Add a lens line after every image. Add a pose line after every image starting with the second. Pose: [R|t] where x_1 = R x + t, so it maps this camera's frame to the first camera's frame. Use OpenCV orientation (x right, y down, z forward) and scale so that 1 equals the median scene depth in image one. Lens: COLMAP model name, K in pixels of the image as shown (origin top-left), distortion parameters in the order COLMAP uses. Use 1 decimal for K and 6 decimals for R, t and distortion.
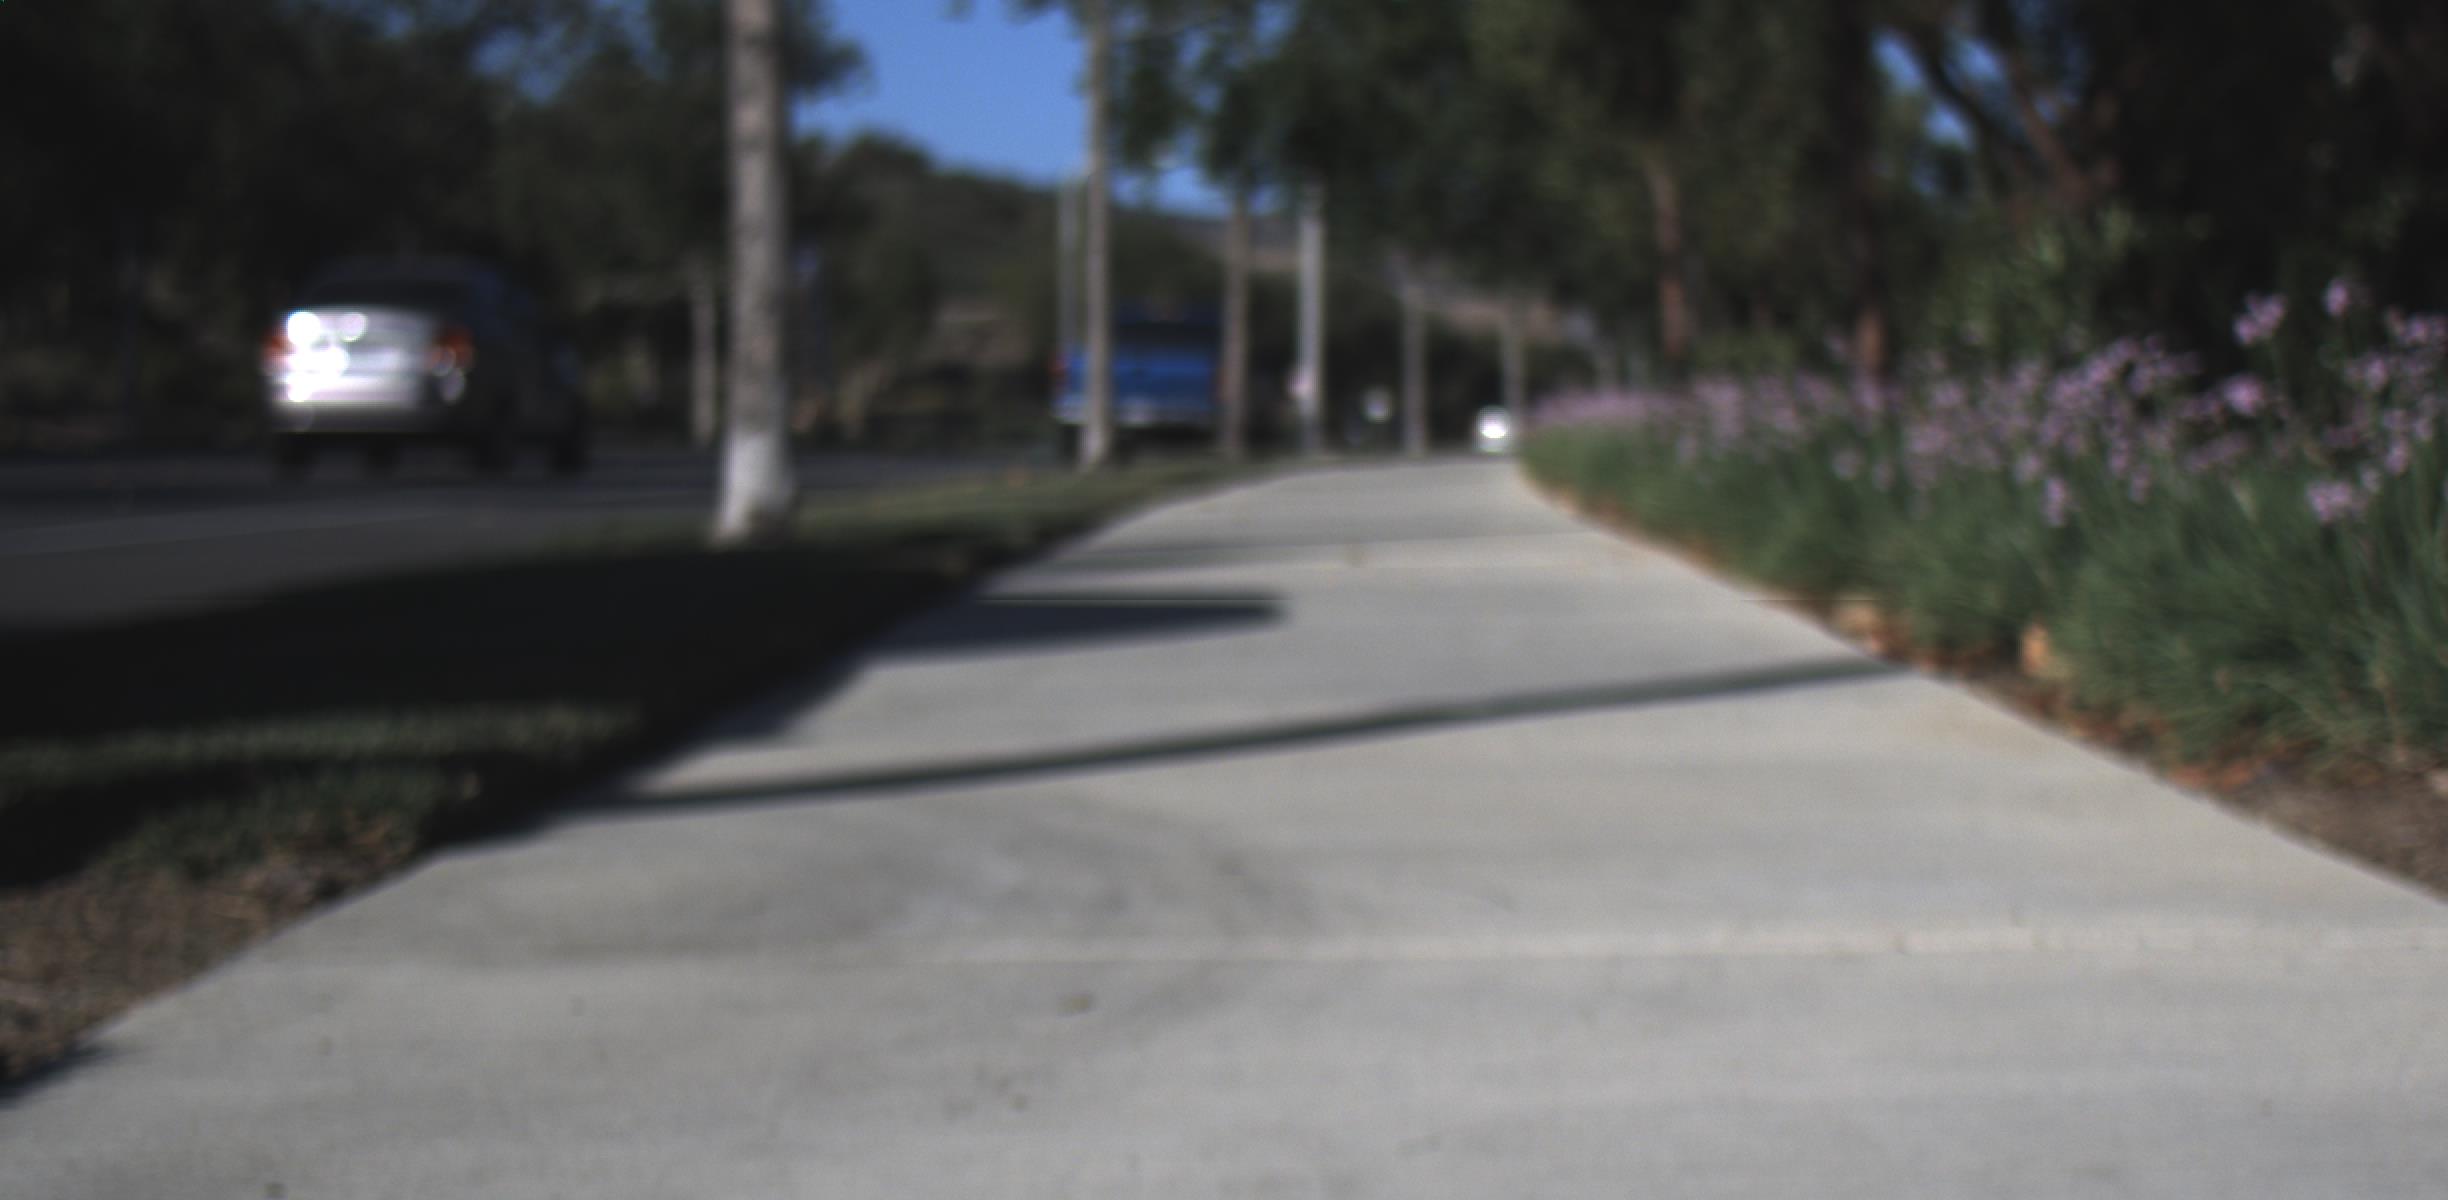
lens RADIAL K [[5396.8, 0, 1224.0], [0, 5396.8, 600.0], [0, 0, 1]] dist [0.014846, 0.184418]
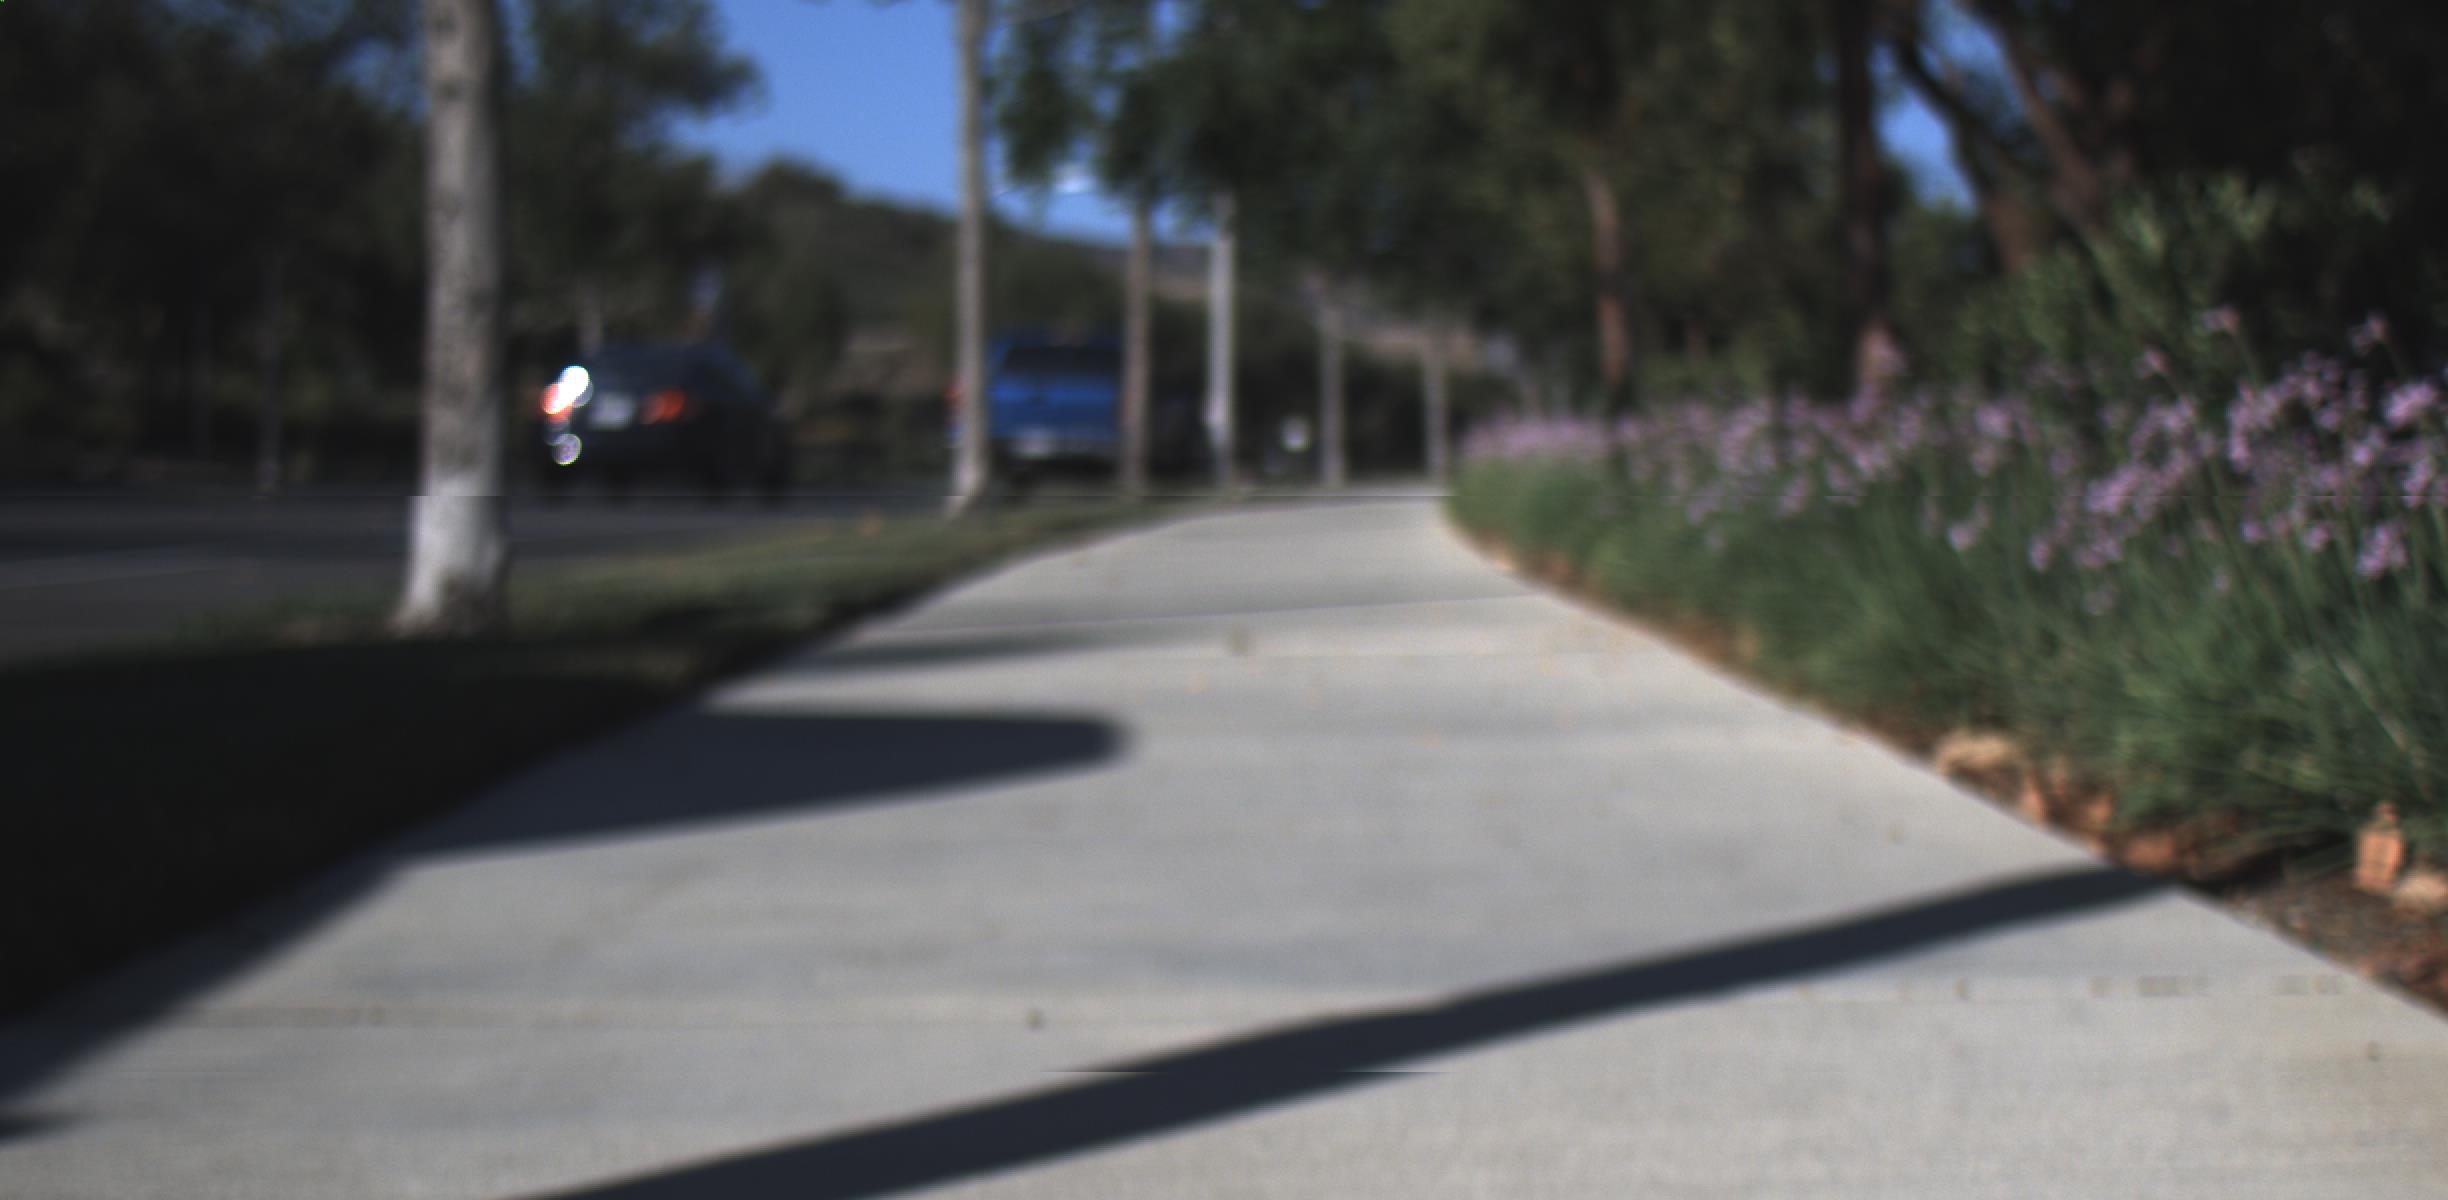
lens RADIAL K [[3926.8, 0, 1224.0], [0, 3926.8, 600.0], [0, 0, 1]] dist [0.006475, -0.013991]
pose [[0.999989, -0.002809, 0.003829, 0.014226], [0.002781, 0.999970, 0.007292, -0.012735], [-0.003849, -0.007281, 0.999966, 0.324643]]
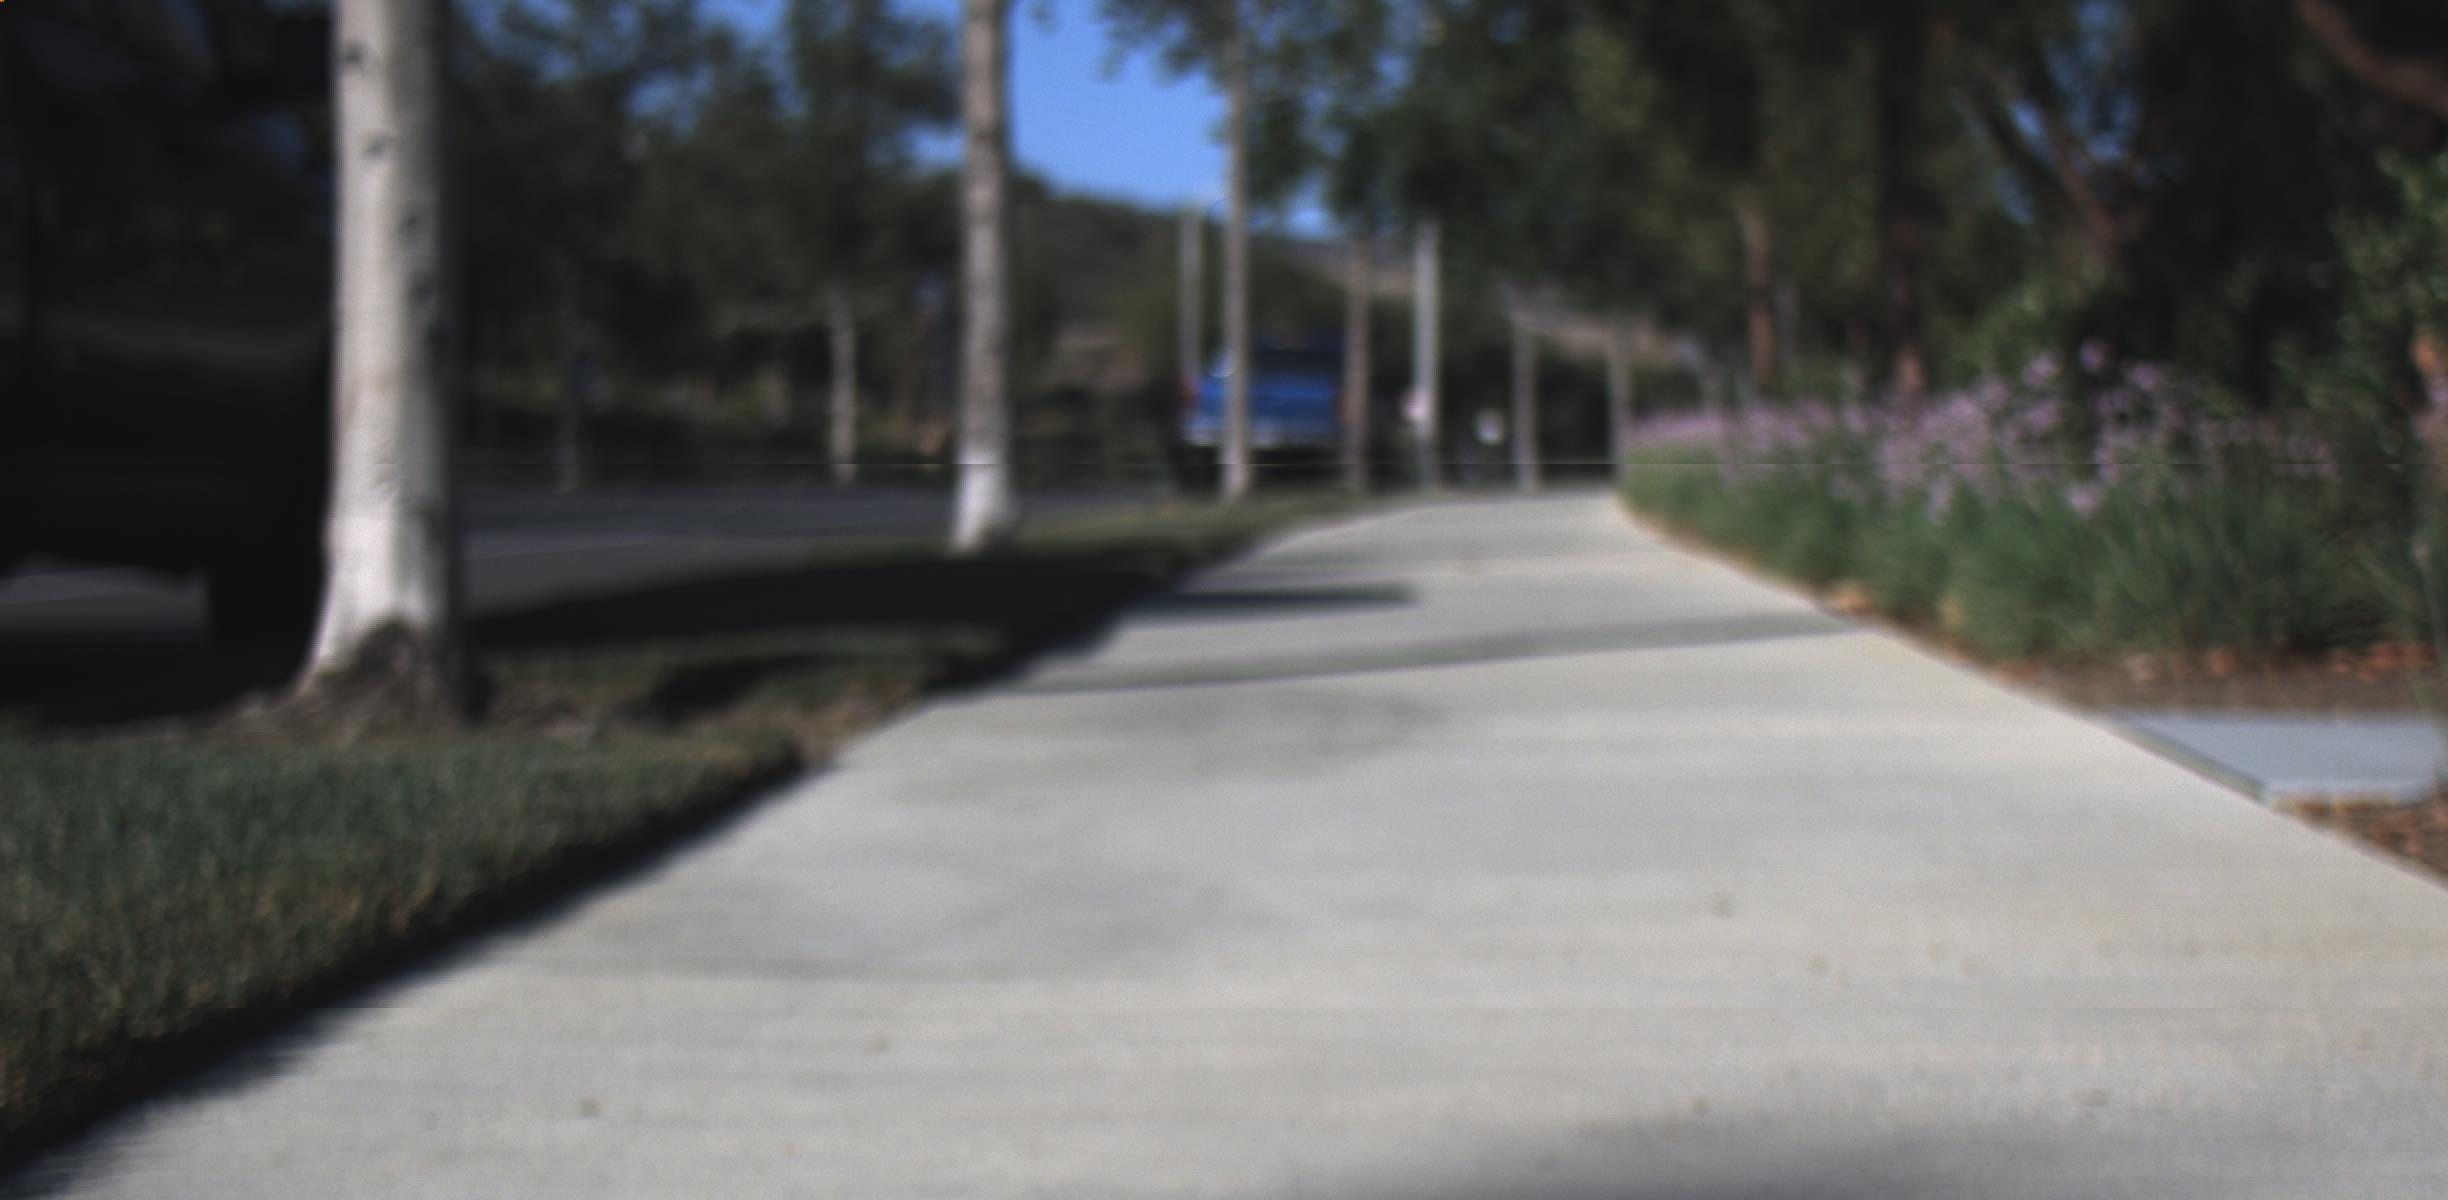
lens RADIAL K [[8576.0, 0, 1224.0], [0, 8576.0, 600.0], [0, 0, 1]] dist [0.143231, 0.389174]
pose [[0.999990, -0.001404, -0.004284, -0.017035], [0.001344, 0.999900, -0.014081, 0.021958], [0.004303, 0.014075, 0.999892, -0.703998]]
